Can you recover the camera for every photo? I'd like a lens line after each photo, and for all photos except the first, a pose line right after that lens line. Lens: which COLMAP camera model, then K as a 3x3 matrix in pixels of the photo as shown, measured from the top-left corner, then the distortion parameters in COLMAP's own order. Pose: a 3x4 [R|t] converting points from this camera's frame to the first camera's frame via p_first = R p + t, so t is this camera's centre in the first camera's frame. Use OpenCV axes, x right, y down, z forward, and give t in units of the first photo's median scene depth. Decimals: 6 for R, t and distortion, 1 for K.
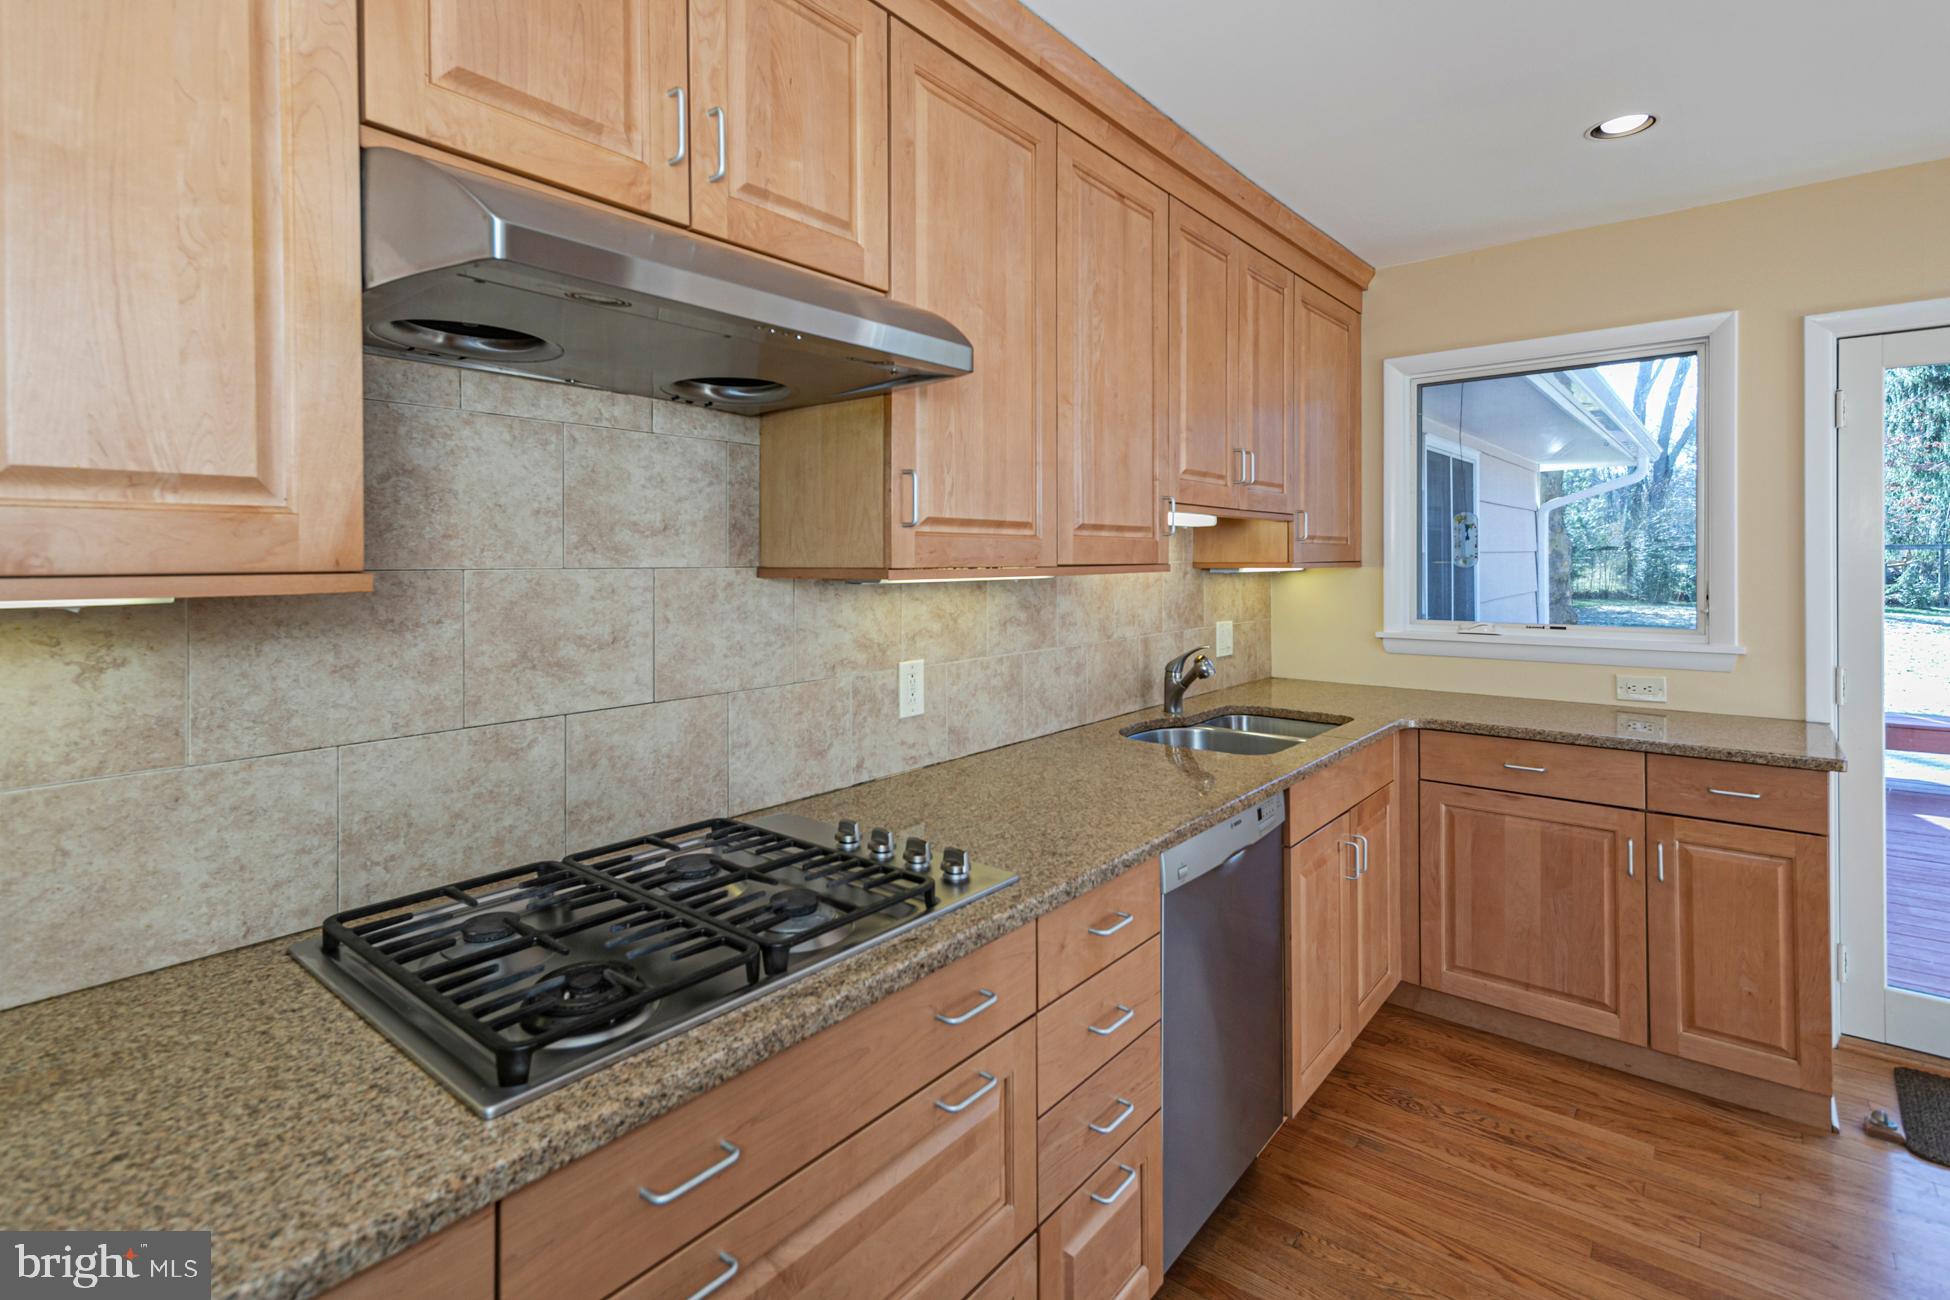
lens RADIAL K [[933.9, 0, 947.6], [0, 933.9, 564.2], [0, 0, 1]] dist [0.035647, -0.009782]
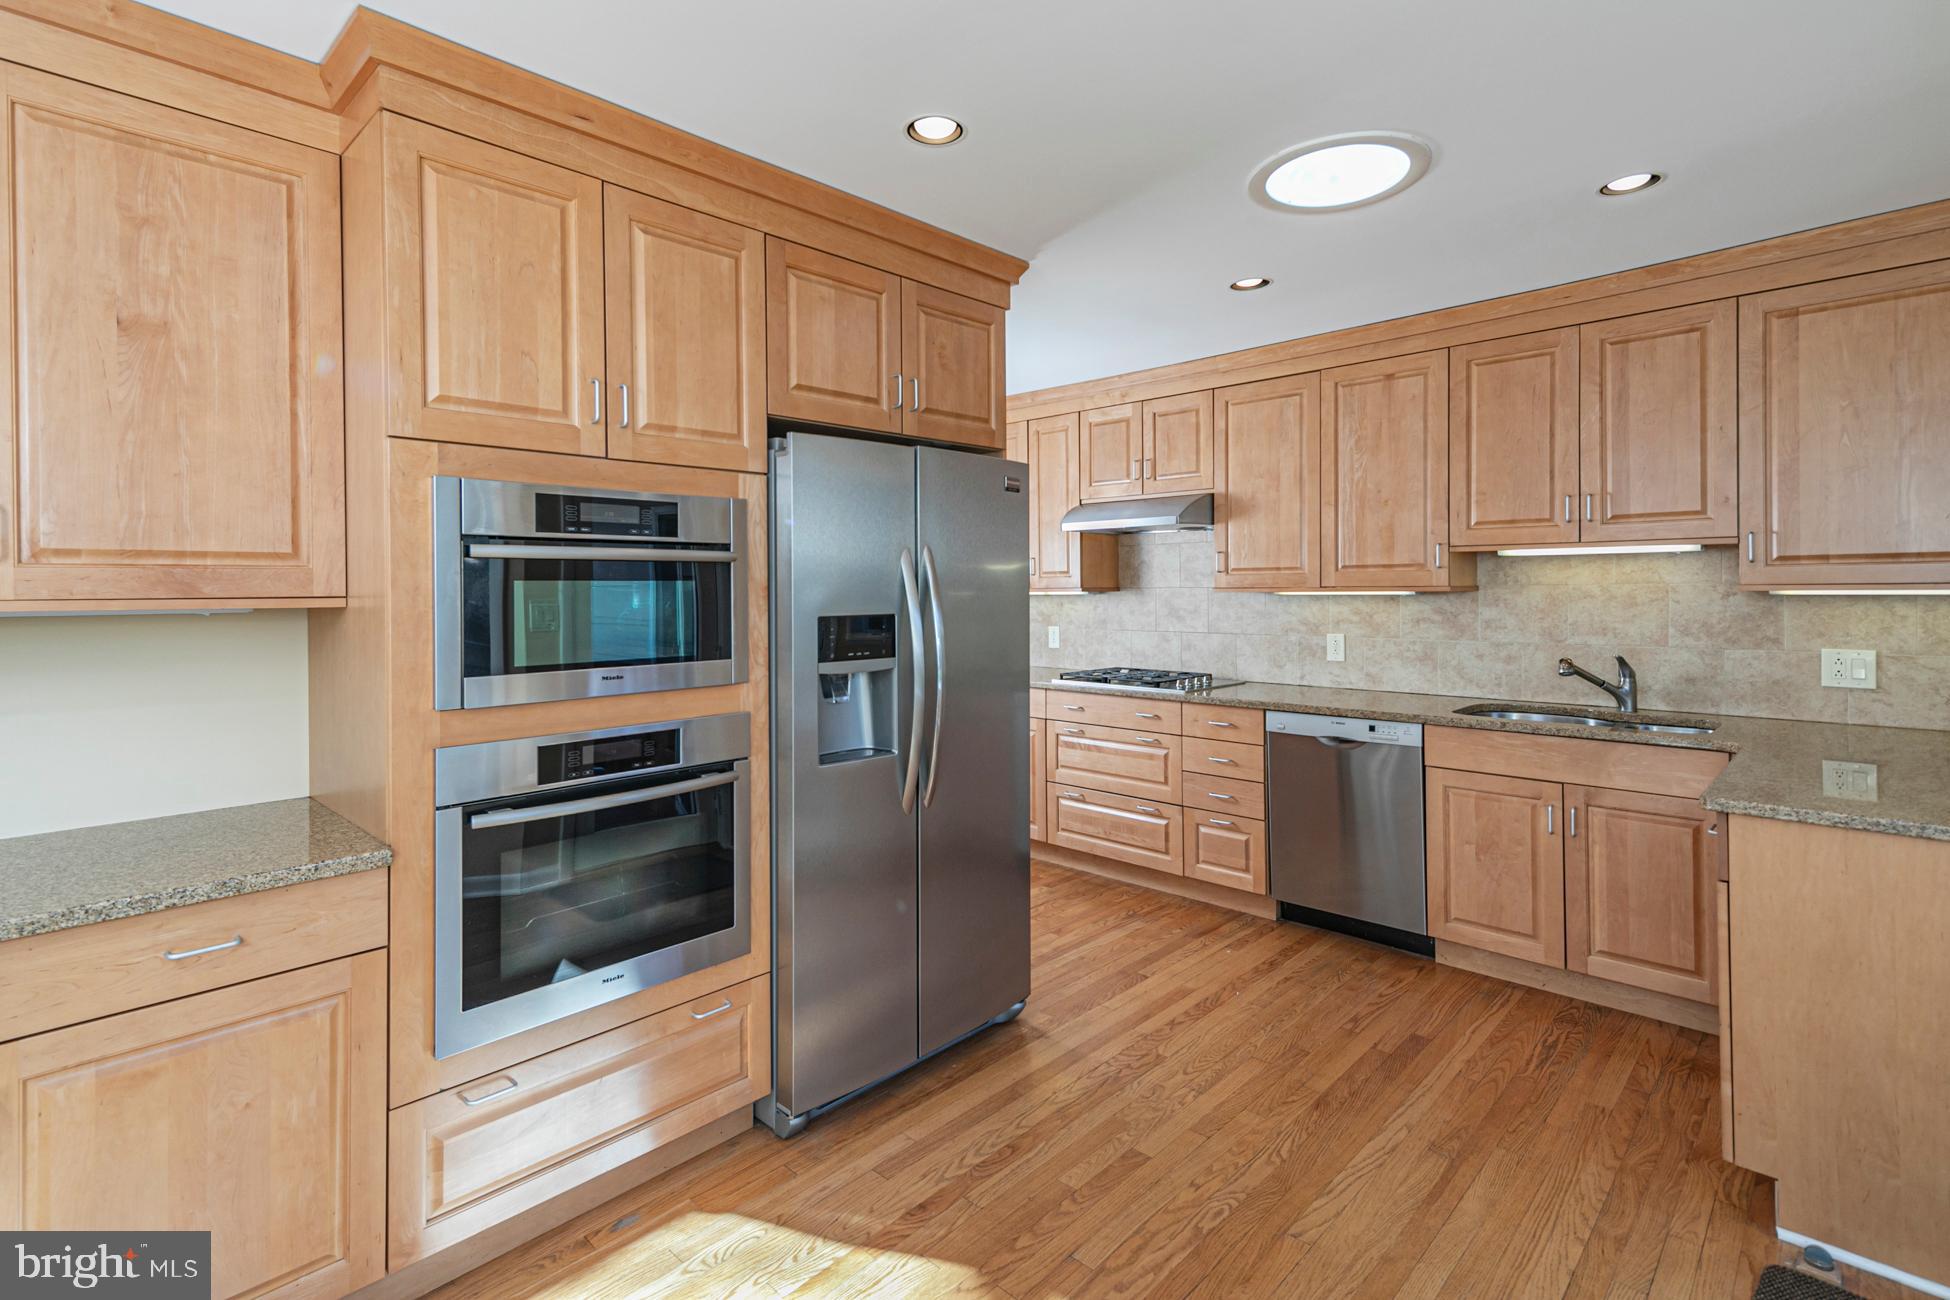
lens RADIAL K [[933.9, 0, 958.2], [0, 933.9, 587.8], [0, 0, 1]] dist [0.035647, -0.009782]
pose [[-0.084644, 0.004560, -0.996401, 2.088187], [0.000720, 0.999990, 0.004515, -0.005881], [0.996411, -0.000335, -0.084646, 0.364280]]
